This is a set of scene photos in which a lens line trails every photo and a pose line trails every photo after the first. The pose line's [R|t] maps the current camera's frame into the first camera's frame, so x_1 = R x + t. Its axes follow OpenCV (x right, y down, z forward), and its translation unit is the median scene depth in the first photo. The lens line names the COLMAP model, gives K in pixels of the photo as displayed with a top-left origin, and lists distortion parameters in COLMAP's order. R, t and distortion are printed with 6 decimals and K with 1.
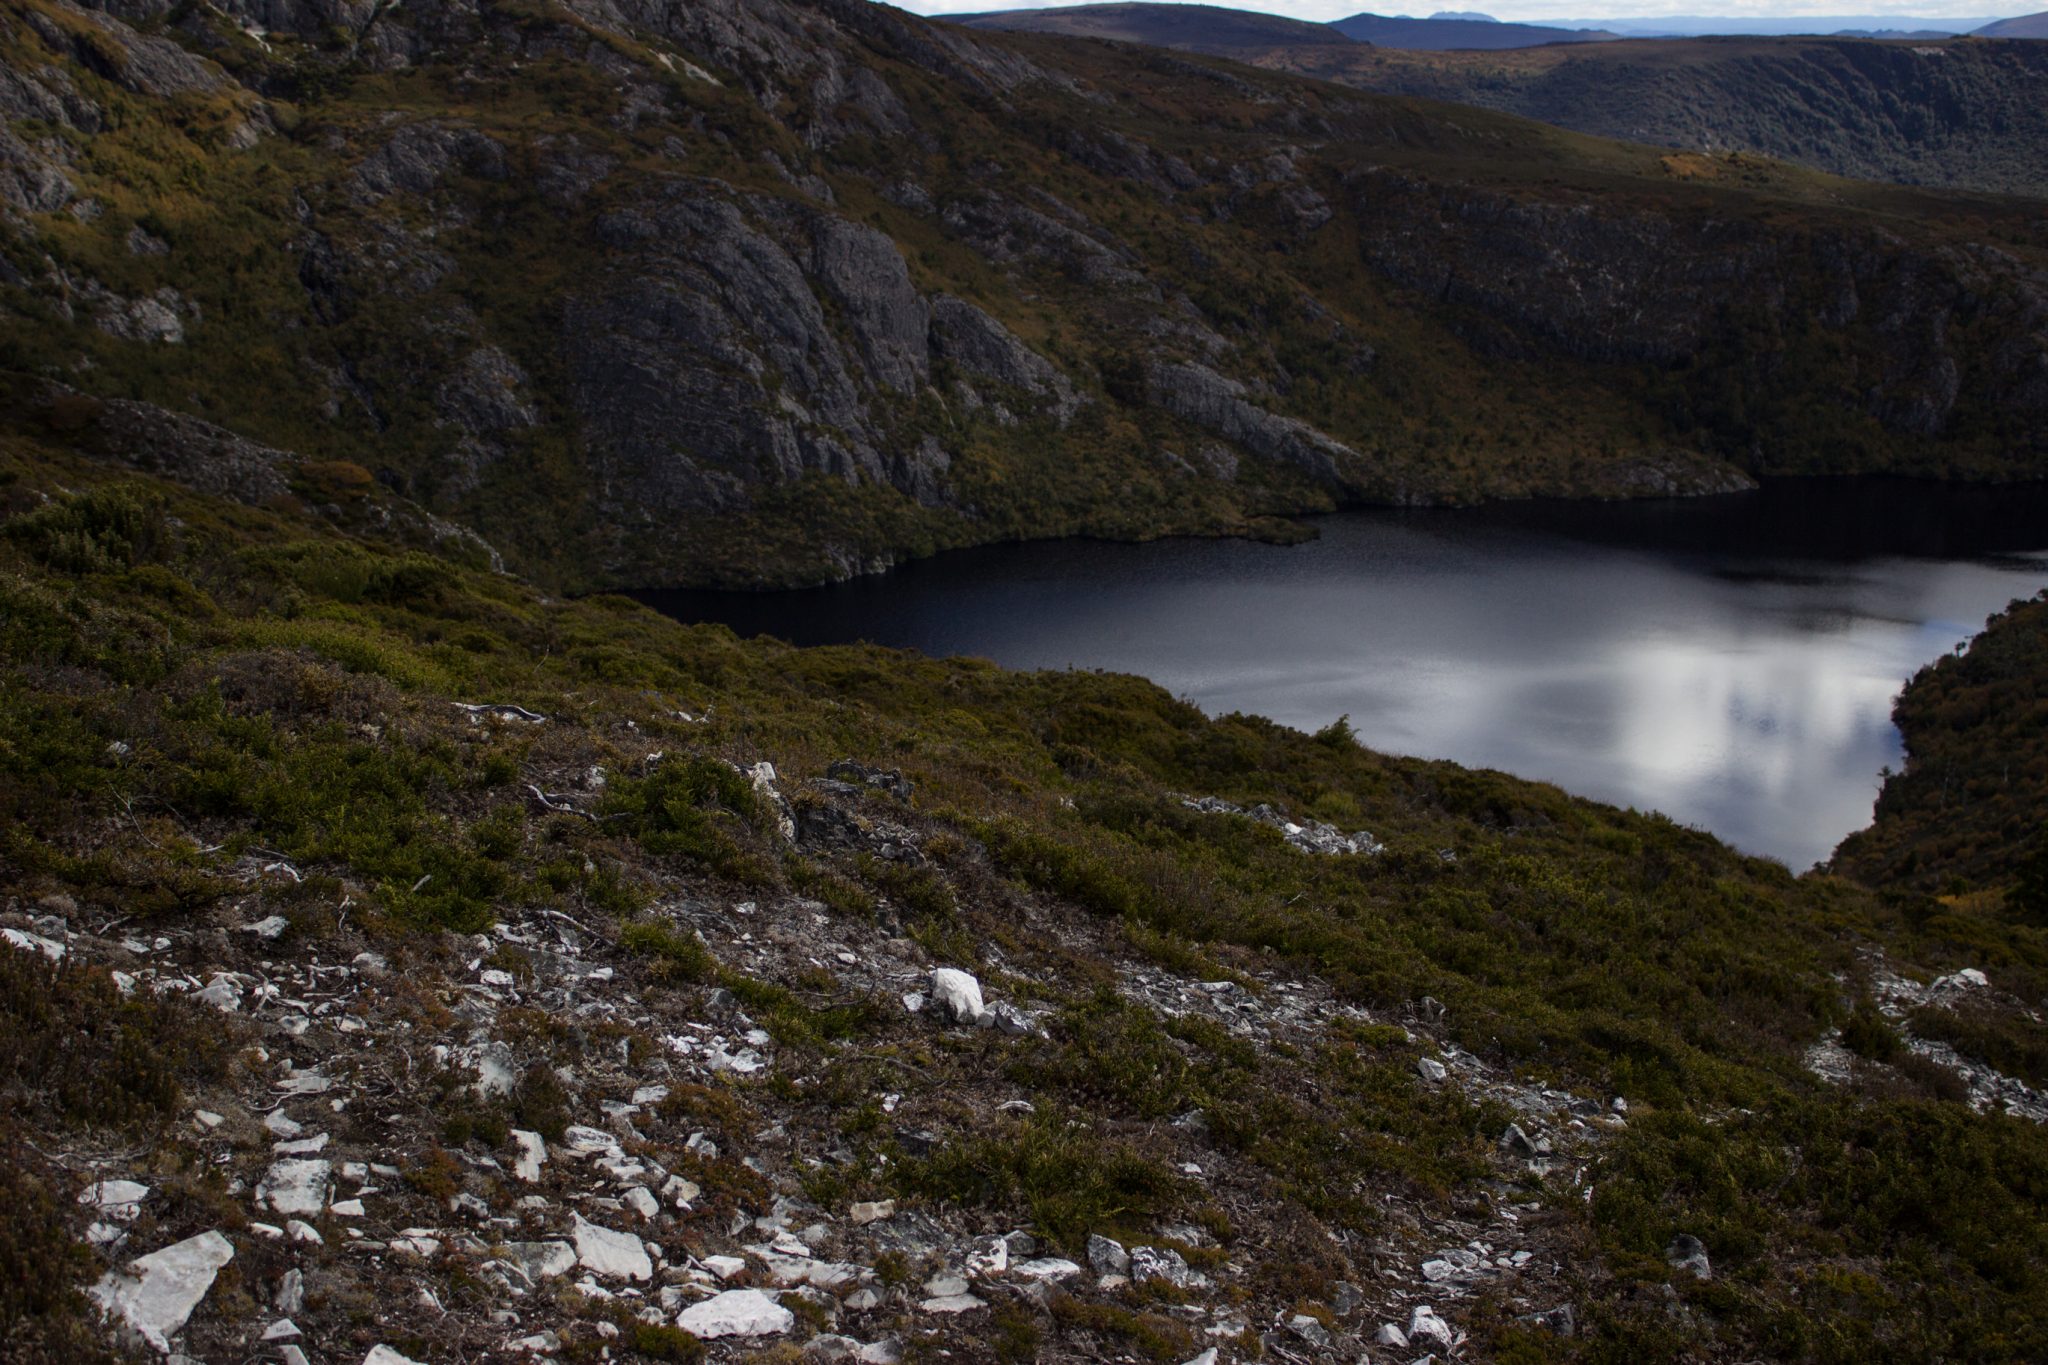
lens RADIAL K [[1721.9, 0, 1024.0], [0, 1721.9, 682.5], [0, 0, 1]] dist [-0.147182, 0.155149]
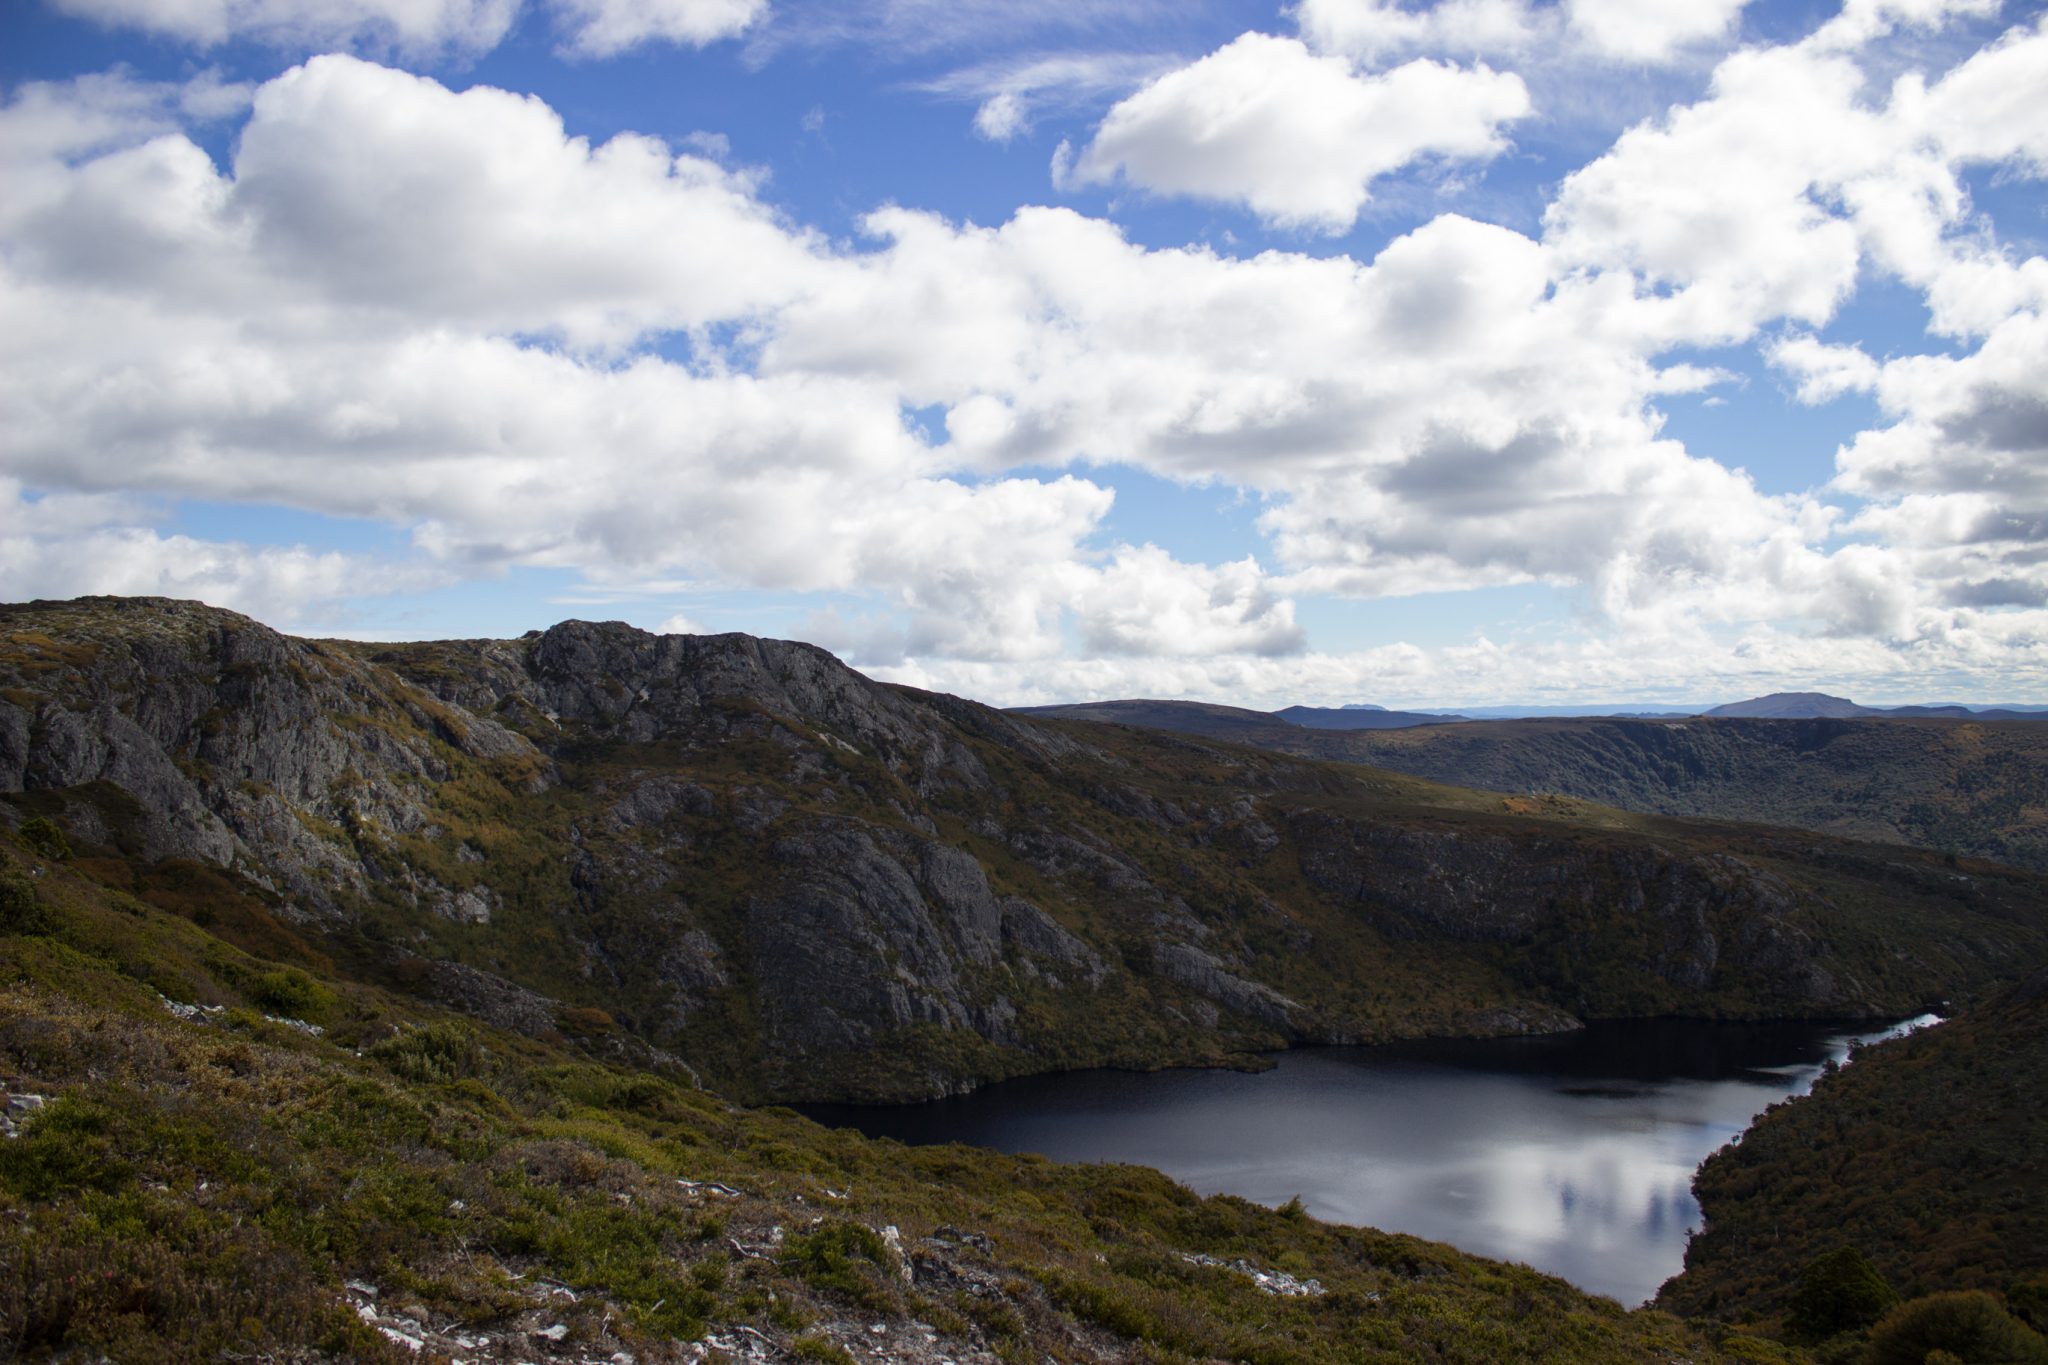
lens RADIAL K [[1678.0, 0, 972.0], [0, 1678.0, 677.7], [0, 0, 1]] dist [-0.168778, 0.142669]
pose [[0.999144, -0.004133, -0.041167, -0.022794], [-0.008128, 0.956003, -0.293244, 0.010637], [0.040568, 0.293328, 0.955151, -0.427751]]
